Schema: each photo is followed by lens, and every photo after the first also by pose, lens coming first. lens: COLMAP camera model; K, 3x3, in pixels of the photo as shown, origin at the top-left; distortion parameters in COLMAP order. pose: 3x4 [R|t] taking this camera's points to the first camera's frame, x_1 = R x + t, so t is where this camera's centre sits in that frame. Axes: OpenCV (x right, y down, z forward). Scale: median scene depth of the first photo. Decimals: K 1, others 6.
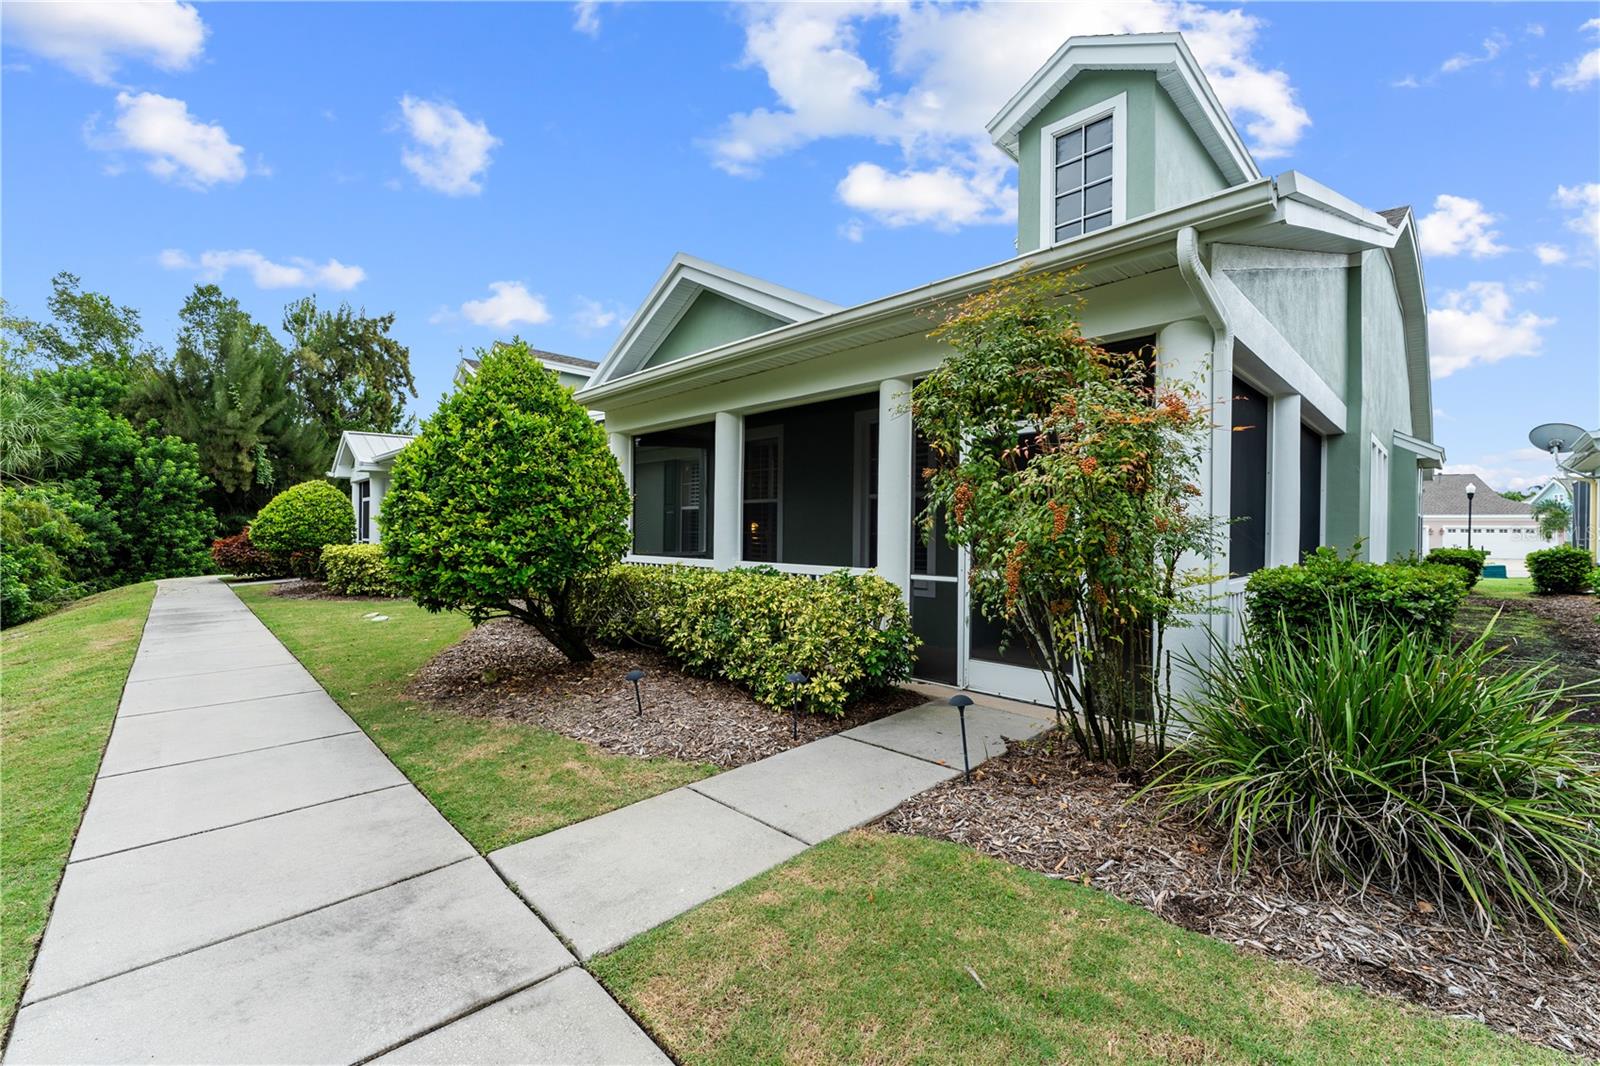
lens RADIAL K [[664.8, 0, 806.2], [0, 664.8, 533.9], [0, 0, 1]] dist [-0.001947, 0.000170]
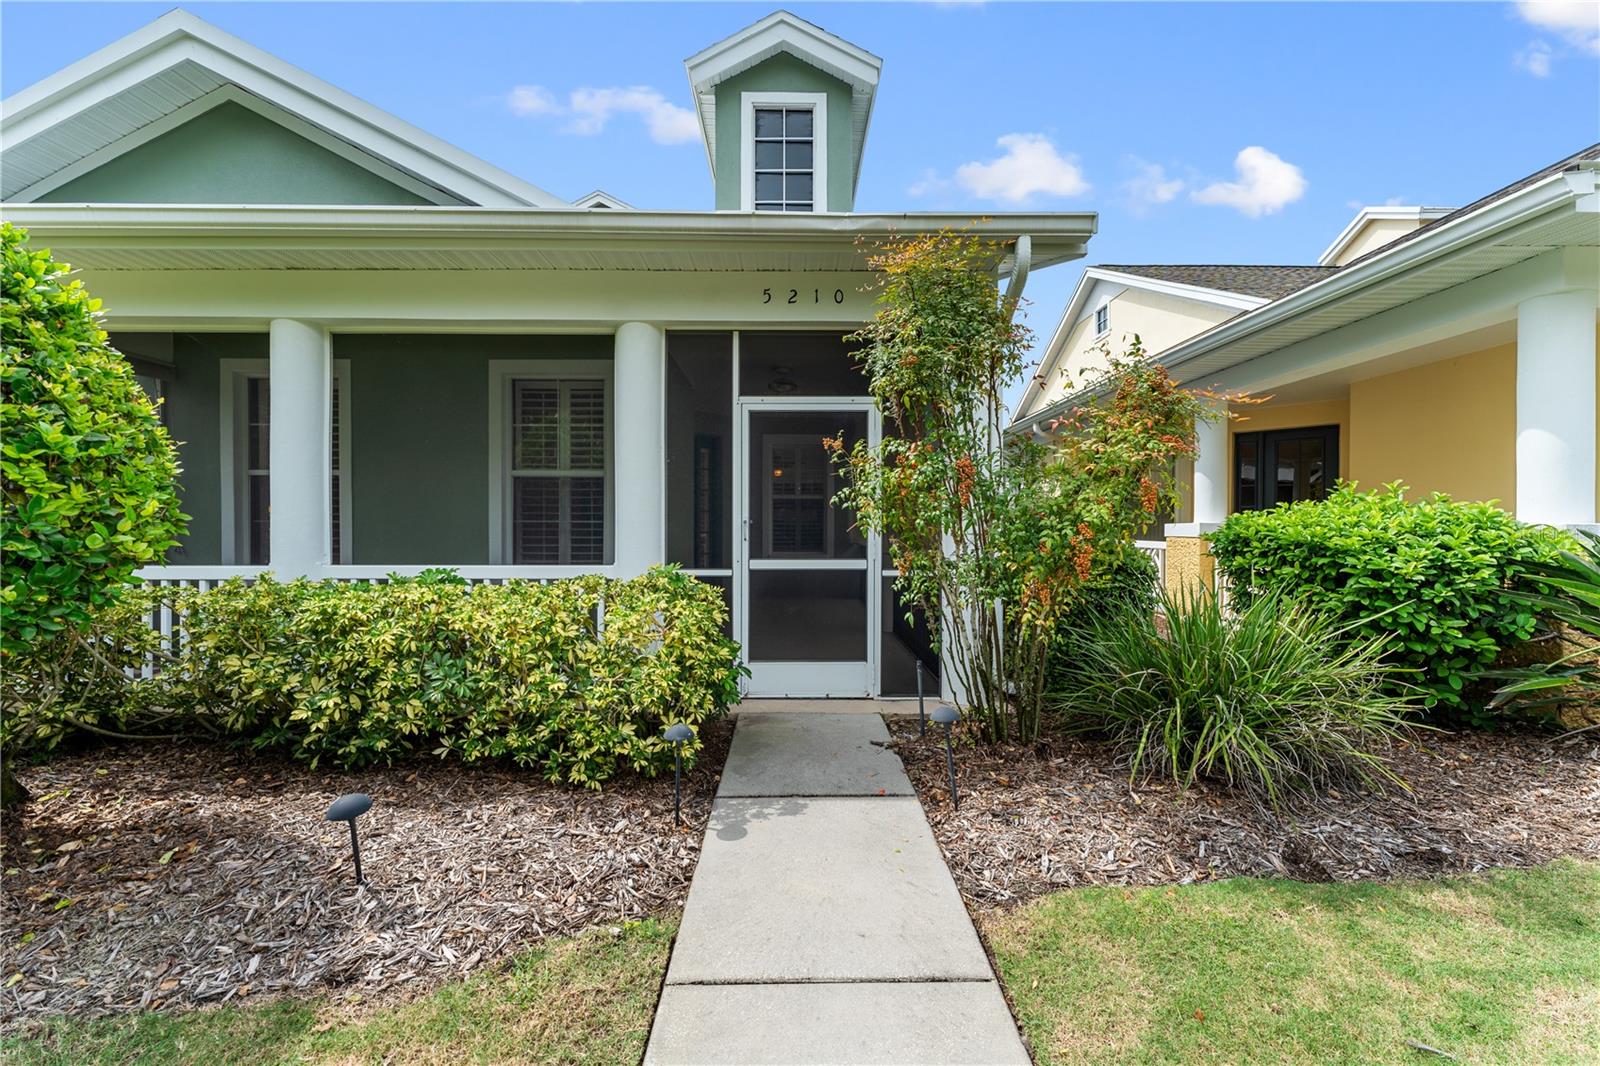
lens RADIAL K [[642.6, 0, 803.7], [0, 642.6, 526.9], [0, 0, 1]] dist [0.002477, -0.000151]
pose [[0.695510, -0.010994, 0.718432, -0.321812], [0.004762, 0.999932, 0.010692, 0.001562], [-0.718501, -0.004016, 0.695515, 0.374773]]
